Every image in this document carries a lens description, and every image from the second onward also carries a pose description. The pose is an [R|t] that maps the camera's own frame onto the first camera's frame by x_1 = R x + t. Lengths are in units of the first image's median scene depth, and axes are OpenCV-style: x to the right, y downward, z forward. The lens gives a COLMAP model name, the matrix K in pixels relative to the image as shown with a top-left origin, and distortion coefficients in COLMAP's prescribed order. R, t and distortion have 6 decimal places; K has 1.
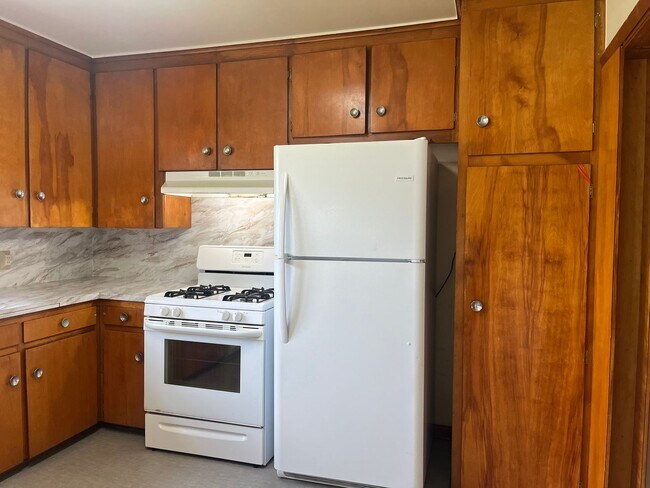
lens RADIAL K [[495.5, 0, 325.0], [0, 495.5, 244.0], [0, 0, 1]] dist [0.086111, -0.116100]
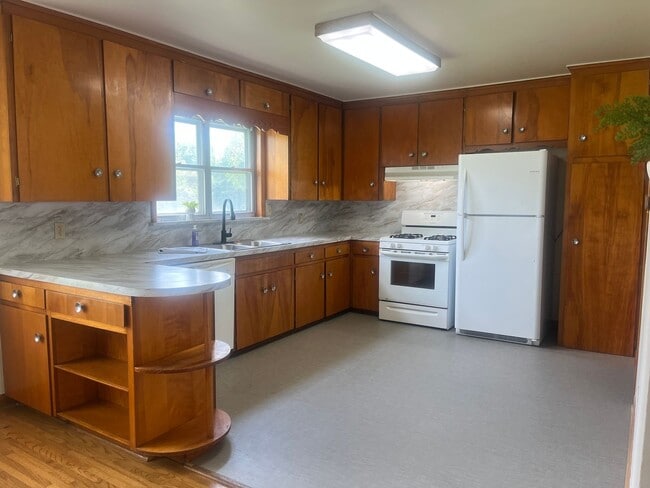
lens RADIAL K [[495.5, 0, 325.0], [0, 495.5, 244.0], [0, 0, 1]] dist [0.086111, -0.116100]
pose [[0.965089, 0.017980, -0.261304, -0.080146], [-0.005246, 0.998768, 0.049349, 0.040964], [0.261869, -0.046255, 0.963994, -0.834885]]
